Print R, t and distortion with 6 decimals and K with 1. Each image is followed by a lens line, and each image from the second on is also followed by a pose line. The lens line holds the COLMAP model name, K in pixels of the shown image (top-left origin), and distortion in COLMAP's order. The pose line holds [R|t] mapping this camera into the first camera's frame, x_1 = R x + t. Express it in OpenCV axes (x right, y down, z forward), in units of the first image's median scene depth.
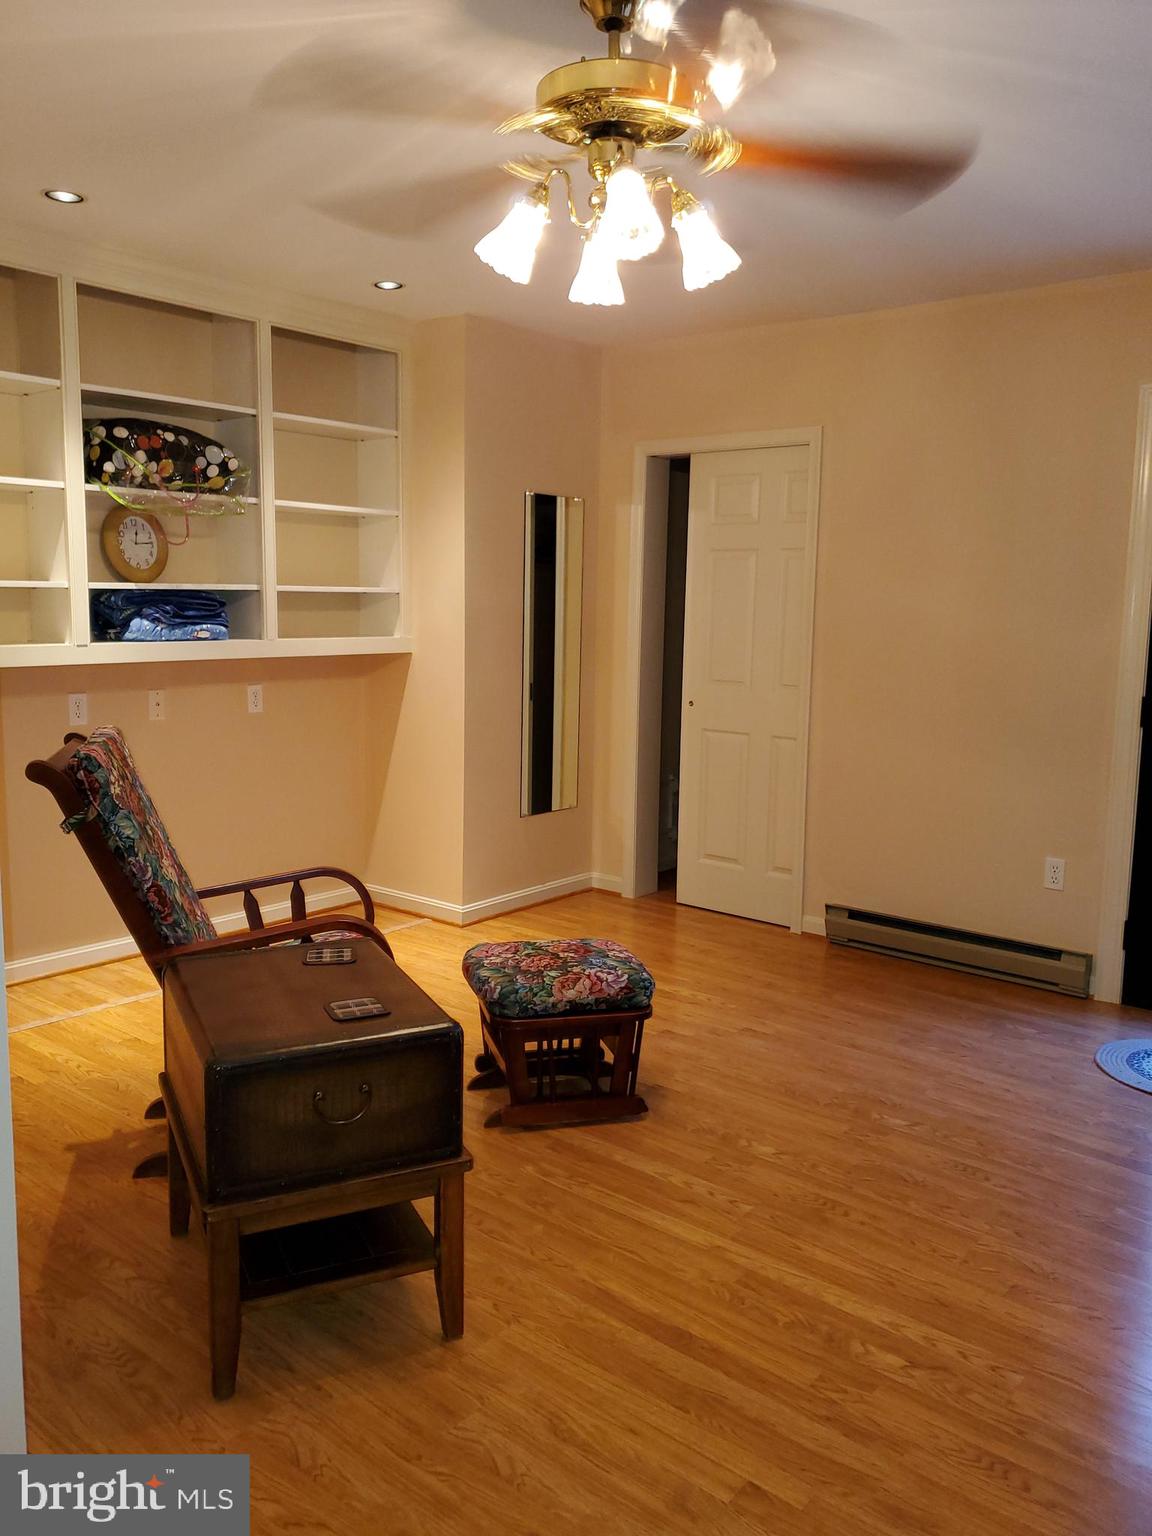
lens RADIAL K [[1200.6, 0, 562.6], [0, 1200.6, 770.8], [0, 0, 1]] dist [0.057748, -0.077228]
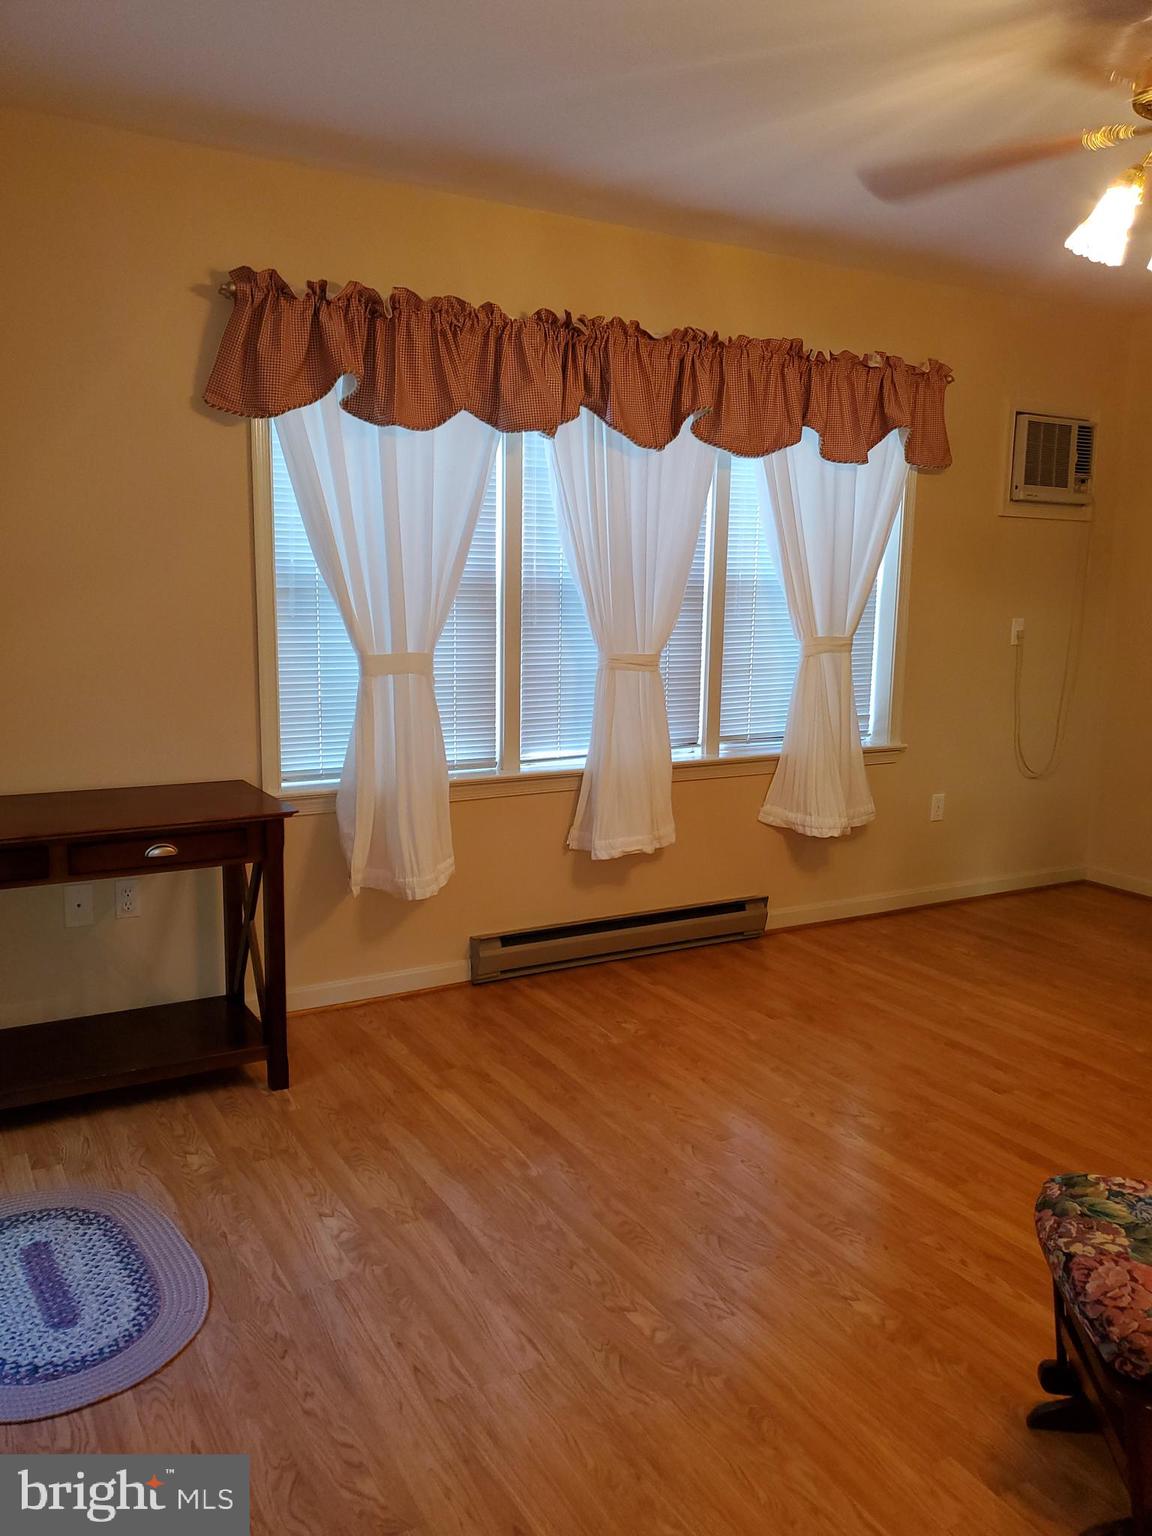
lens RADIAL K [[1200.6, 0, 562.6], [0, 1200.6, 770.8], [0, 0, 1]] dist [0.057748, -0.077228]
pose [[-0.933710, -0.089767, 0.346594, 0.106620], [0.021078, 0.952597, 0.303504, -0.221752], [-0.357409, 0.290690, -0.887557, 1.547892]]
